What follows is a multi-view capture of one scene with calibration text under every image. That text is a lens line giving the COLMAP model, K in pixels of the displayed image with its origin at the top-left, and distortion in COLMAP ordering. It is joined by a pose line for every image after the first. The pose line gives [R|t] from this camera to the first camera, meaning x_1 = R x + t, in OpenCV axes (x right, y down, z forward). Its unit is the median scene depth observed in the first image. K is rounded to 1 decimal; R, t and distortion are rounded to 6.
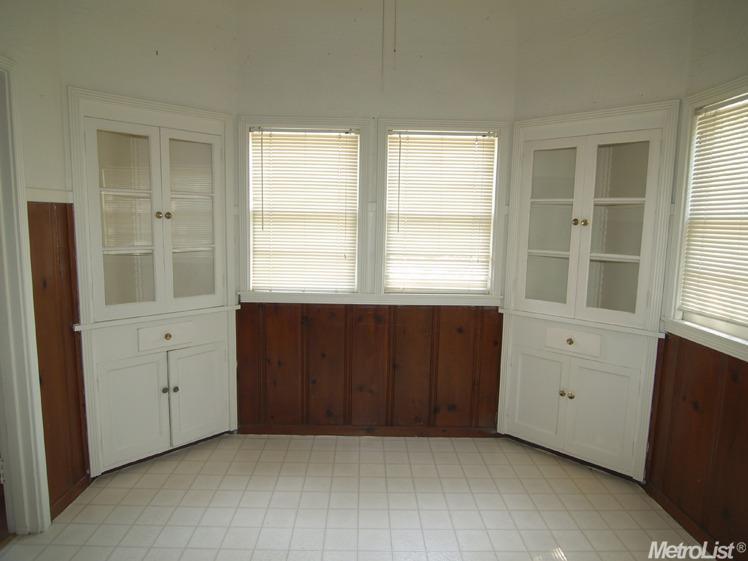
lens RADIAL K [[471.1, 0, 375.5], [0, 471.1, 282.7], [0, 0, 1]] dist [-0.036437, 0.006306]
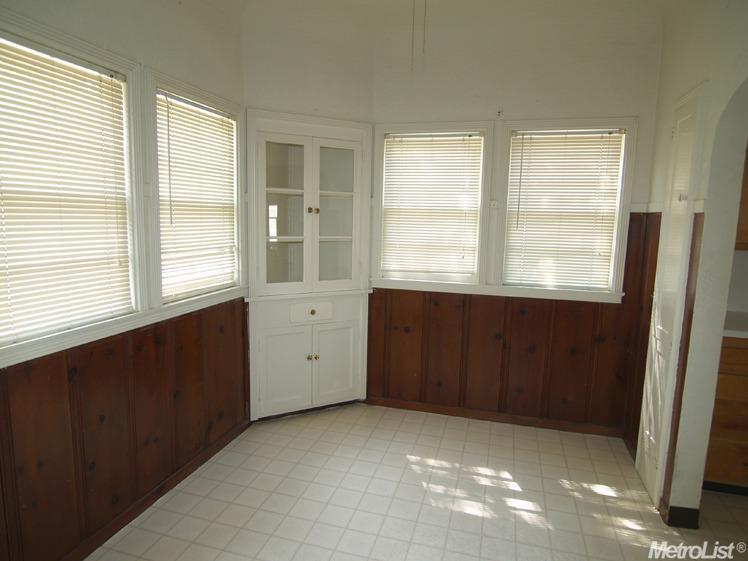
lens RADIAL K [[471.1, 0, 373.1], [0, 471.1, 280.4], [0, 0, 1]] dist [-0.036437, 0.006306]
pose [[0.287578, -0.145825, 0.946591, -0.622835], [0.104468, 0.987220, 0.120346, -0.076537], [-0.952043, 0.064280, 0.299137, 0.476424]]
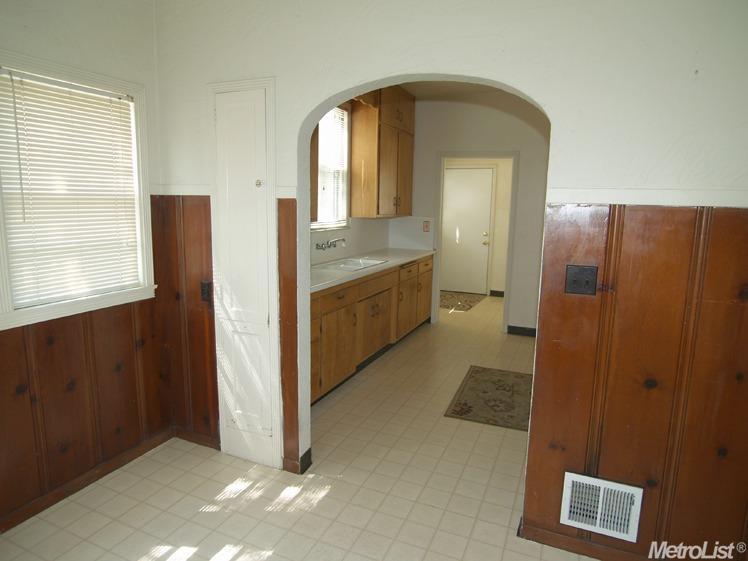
lens RADIAL K [[471.1, 0, 369.3], [0, 471.1, 281.2], [0, 0, 1]] dist [-0.036437, 0.006306]
pose [[-0.909174, -0.103692, 0.403299, -0.245310], [0.016708, 0.958638, 0.284138, -0.131672], [-0.416081, 0.265069, -0.869836, 0.891431]]
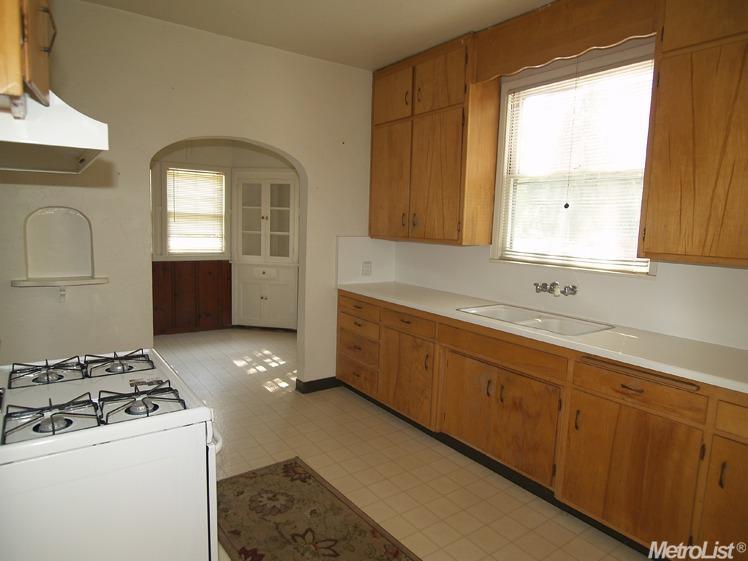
lens RADIAL K [[471.1, 0, 371.1], [0, 471.1, 276.6], [0, 0, 1]] dist [-0.036437, 0.006306]
pose [[0.820892, -0.059190, 0.568008, -0.401286], [0.056158, 0.998160, 0.022854, 0.116939], [-0.568315, 0.013138, 0.822706, -1.039231]]
